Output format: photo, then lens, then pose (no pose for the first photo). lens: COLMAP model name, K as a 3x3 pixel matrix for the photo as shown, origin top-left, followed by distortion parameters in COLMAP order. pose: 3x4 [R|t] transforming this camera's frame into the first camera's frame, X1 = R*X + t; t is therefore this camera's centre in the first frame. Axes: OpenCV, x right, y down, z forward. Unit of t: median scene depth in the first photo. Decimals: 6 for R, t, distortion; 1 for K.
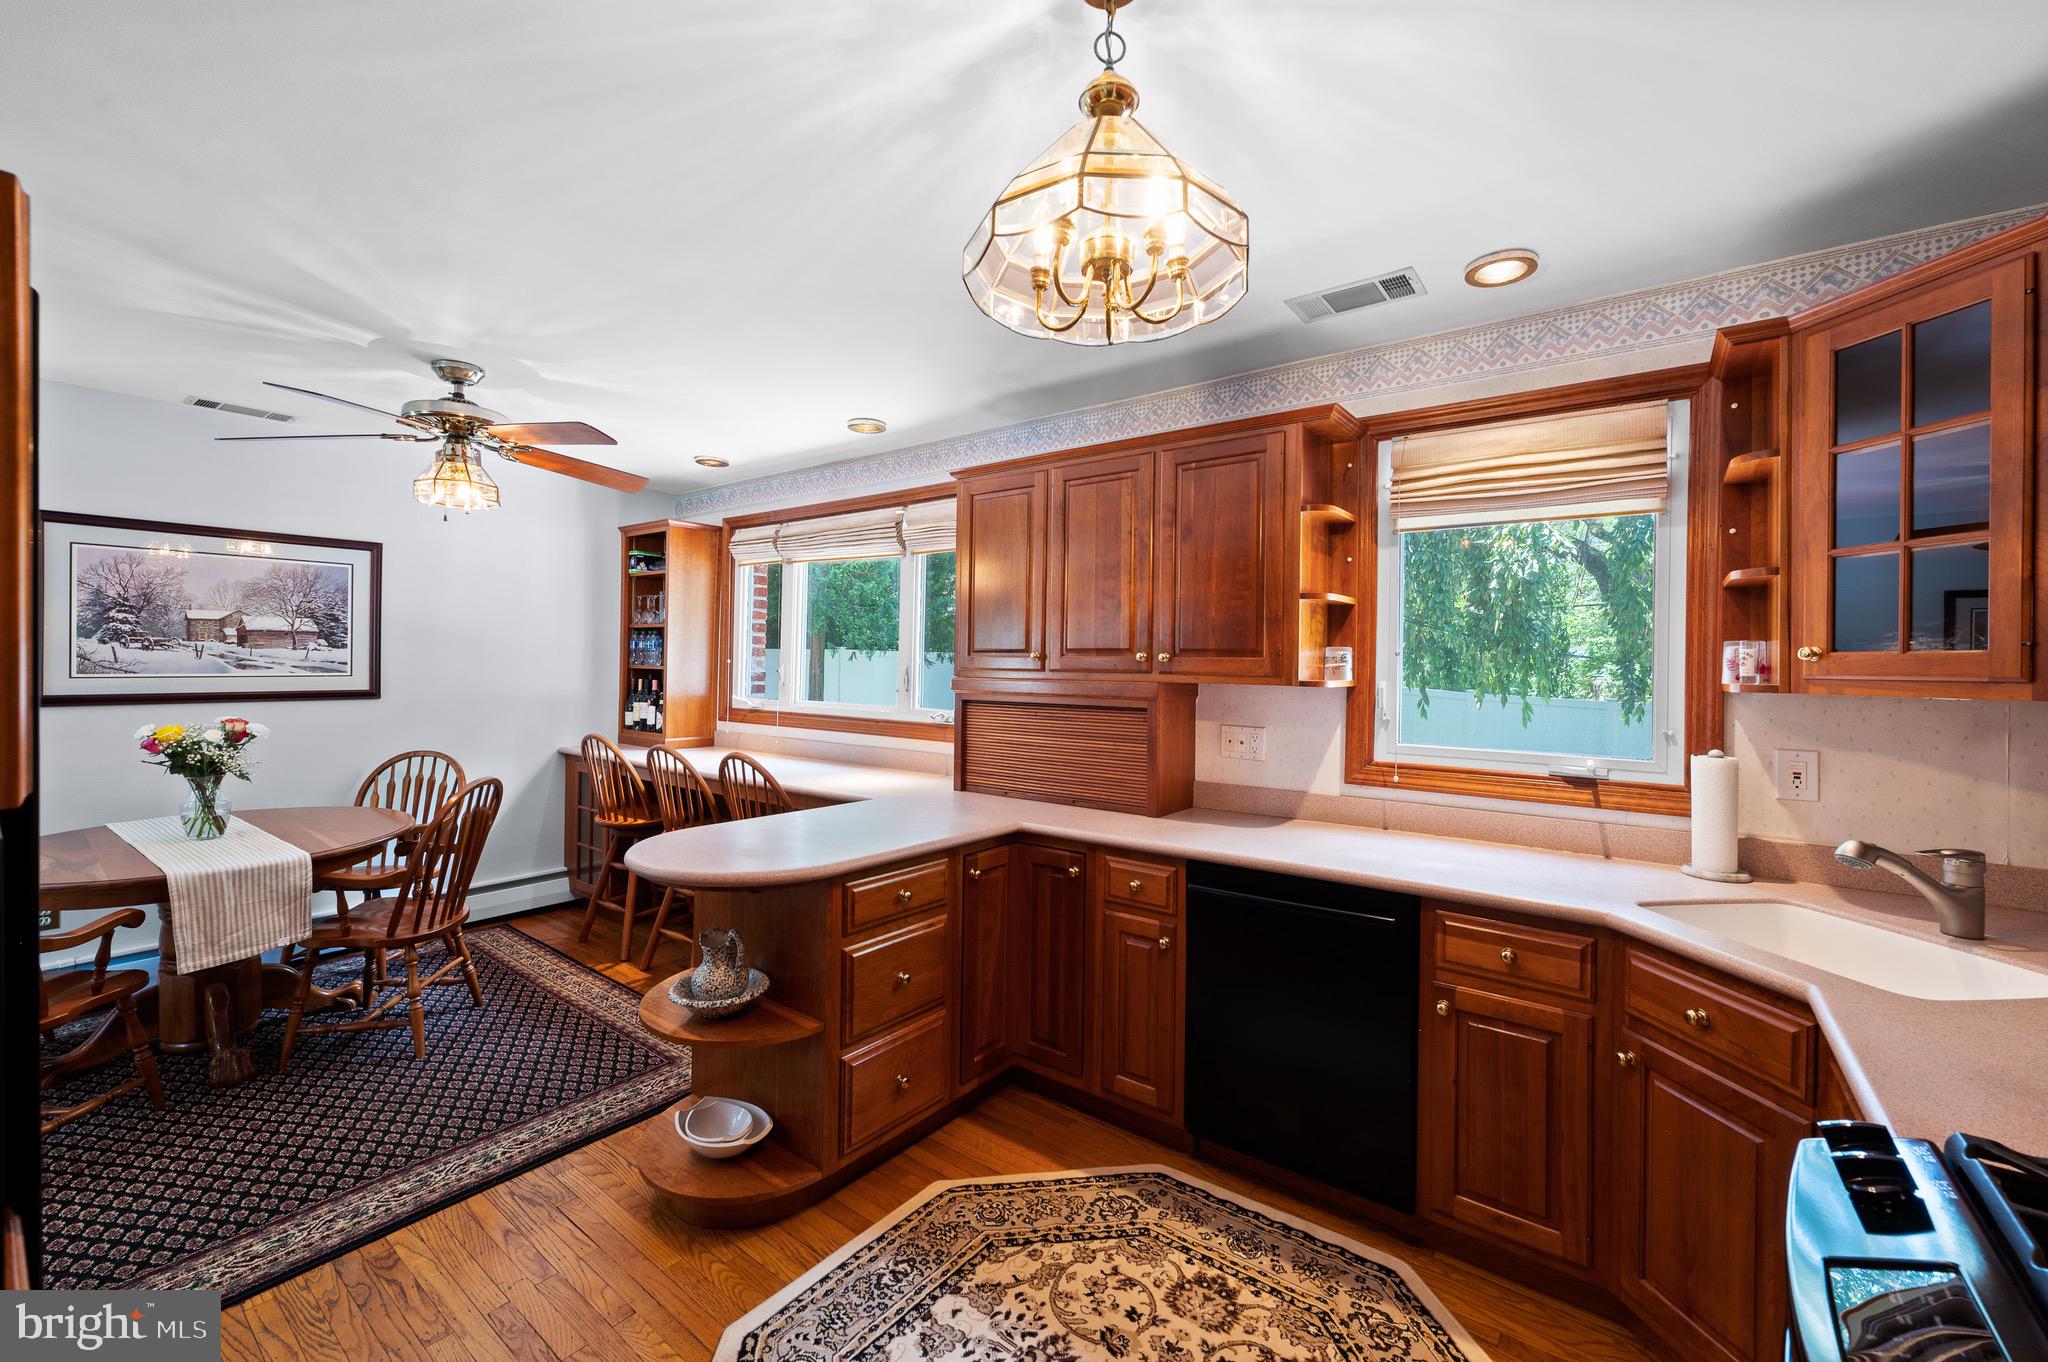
lens RADIAL K [[828.4, 0, 1036.6], [0, 828.4, 662.6], [0, 0, 1]] dist [-0.006704, 0.002681]
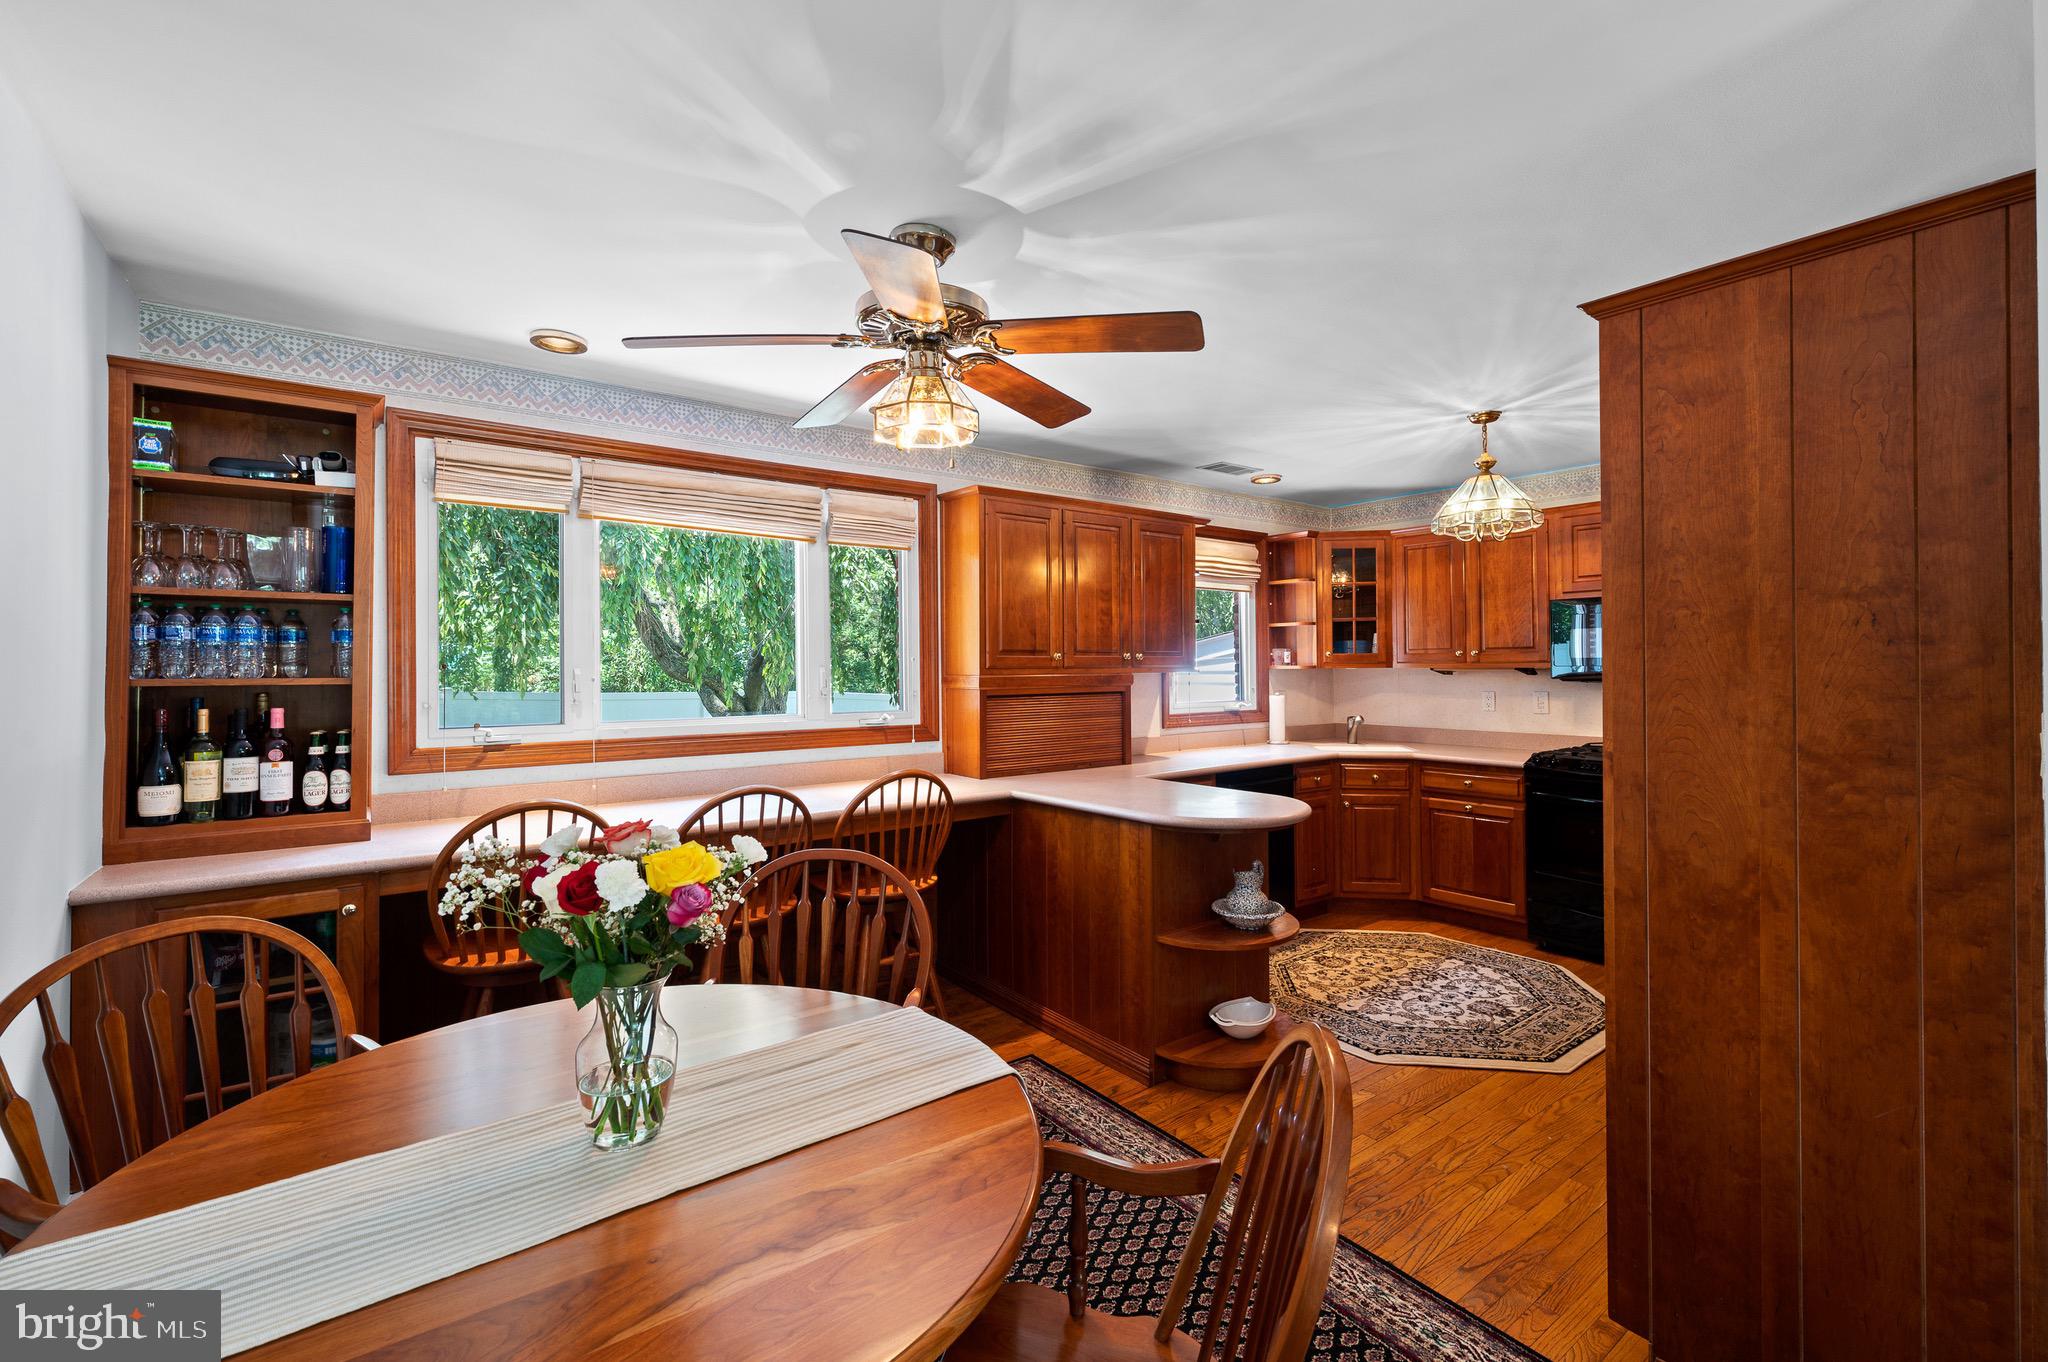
lens RADIAL K [[877.1, 0, 1031.6], [0, 877.1, 658.2], [0, 0, 1]] dist [-0.000990, 0.000532]
pose [[0.271570, -0.009175, 0.962375, -1.124201], [0.005561, 0.999953, 0.007963, -0.013390], [-0.962403, 0.003190, 0.271608, 0.586512]]
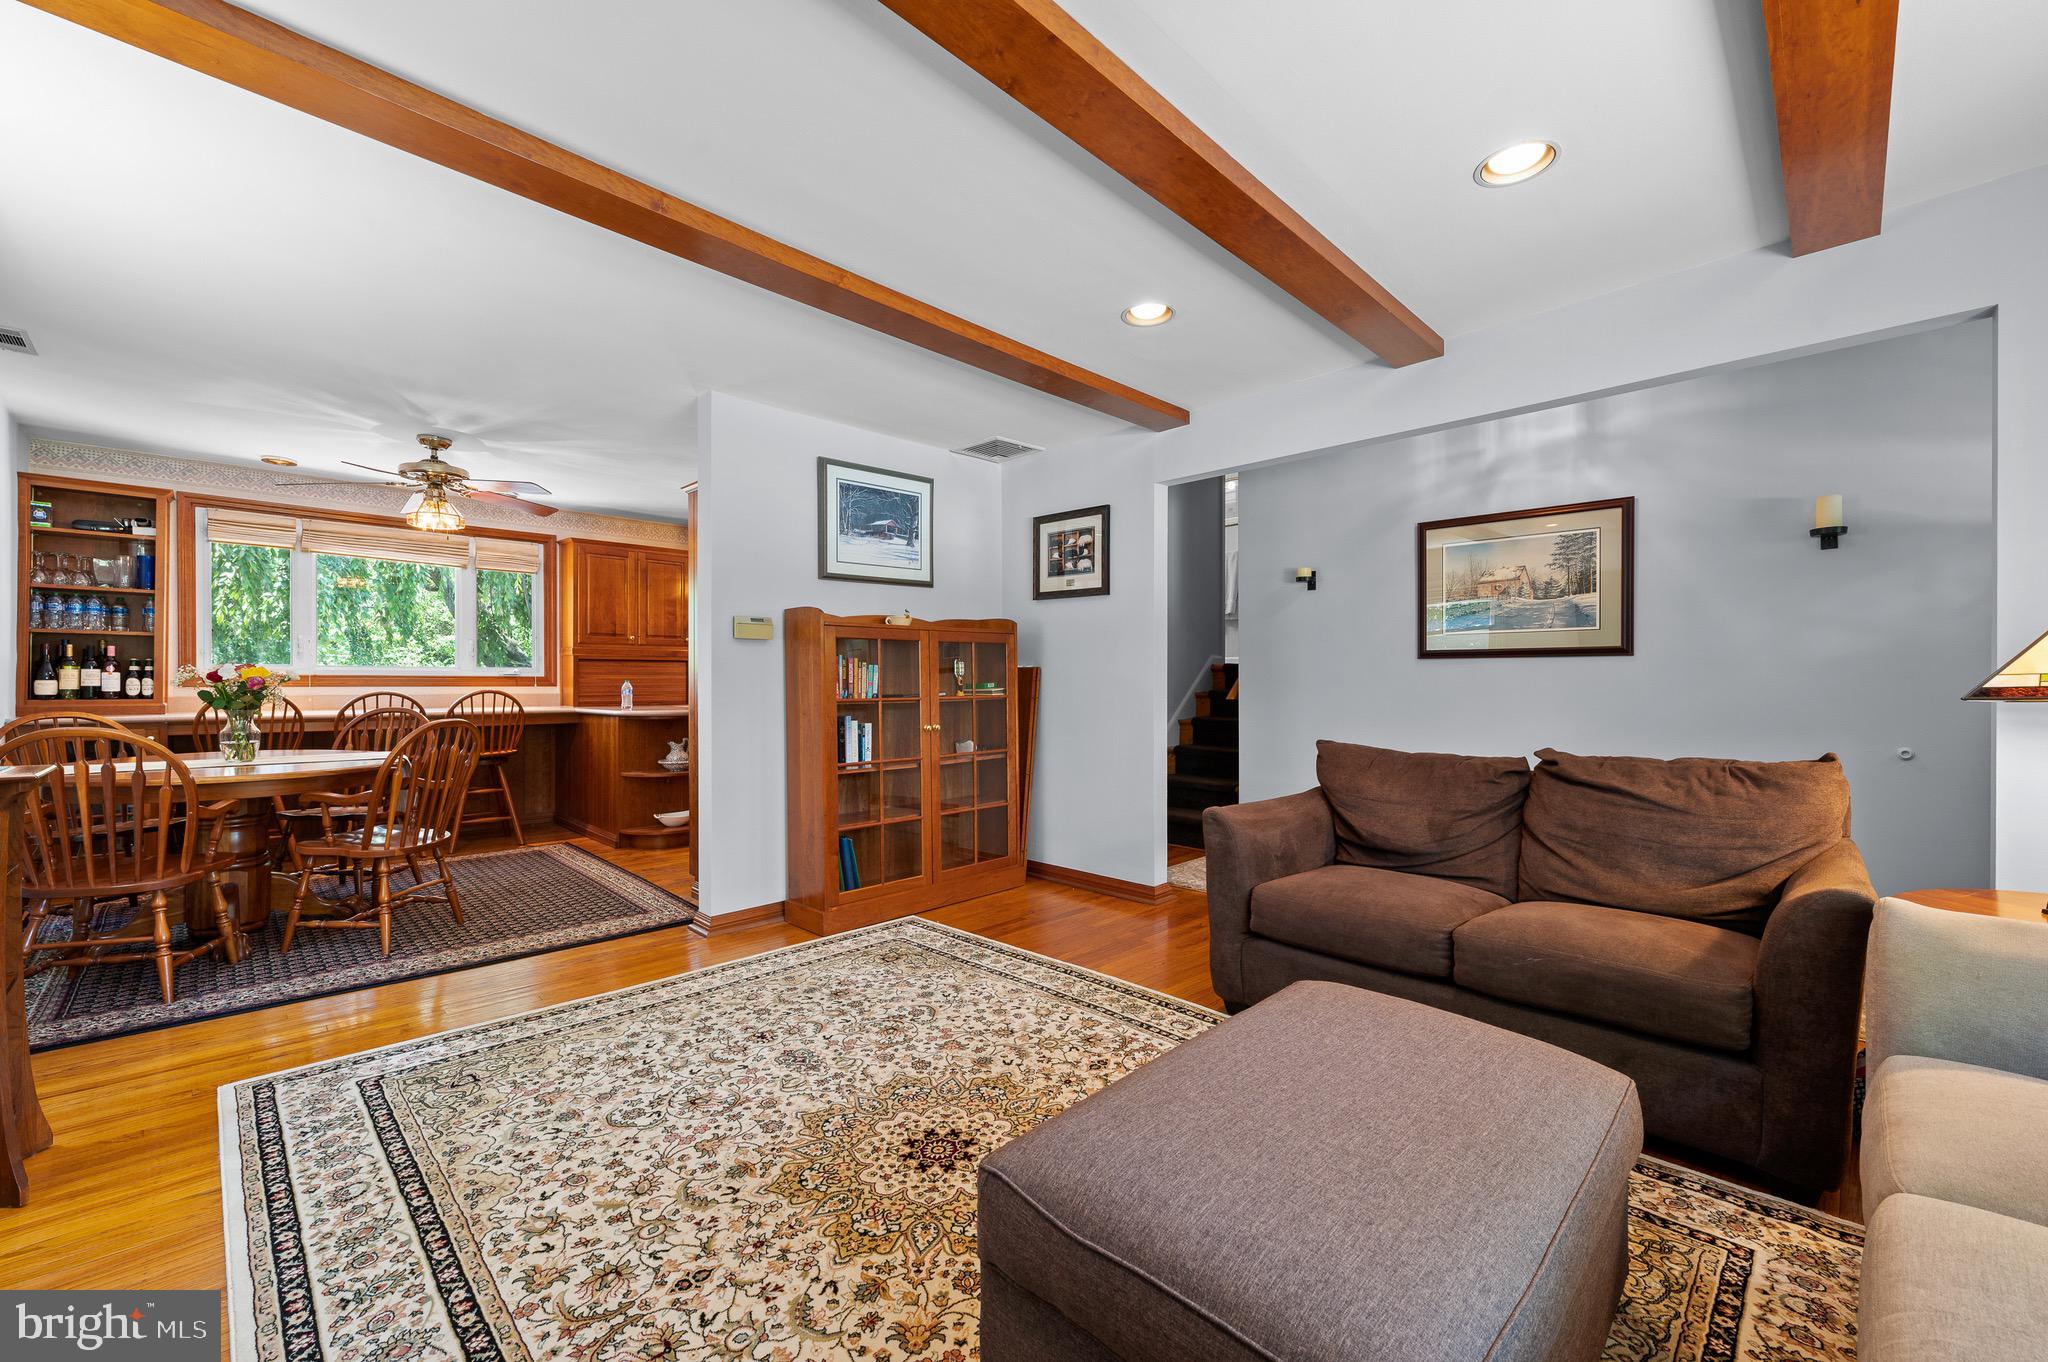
lens RADIAL K [[828.4, 0, 1035.9], [0, 828.4, 683.8], [0, 0, 1]] dist [-0.006704, 0.002681]
pose [[0.133707, -0.016733, 0.990880, -1.717243], [-0.002792, 0.999847, 0.017261, 0.061383], [-0.991017, -0.005075, 0.133639, -0.274925]]
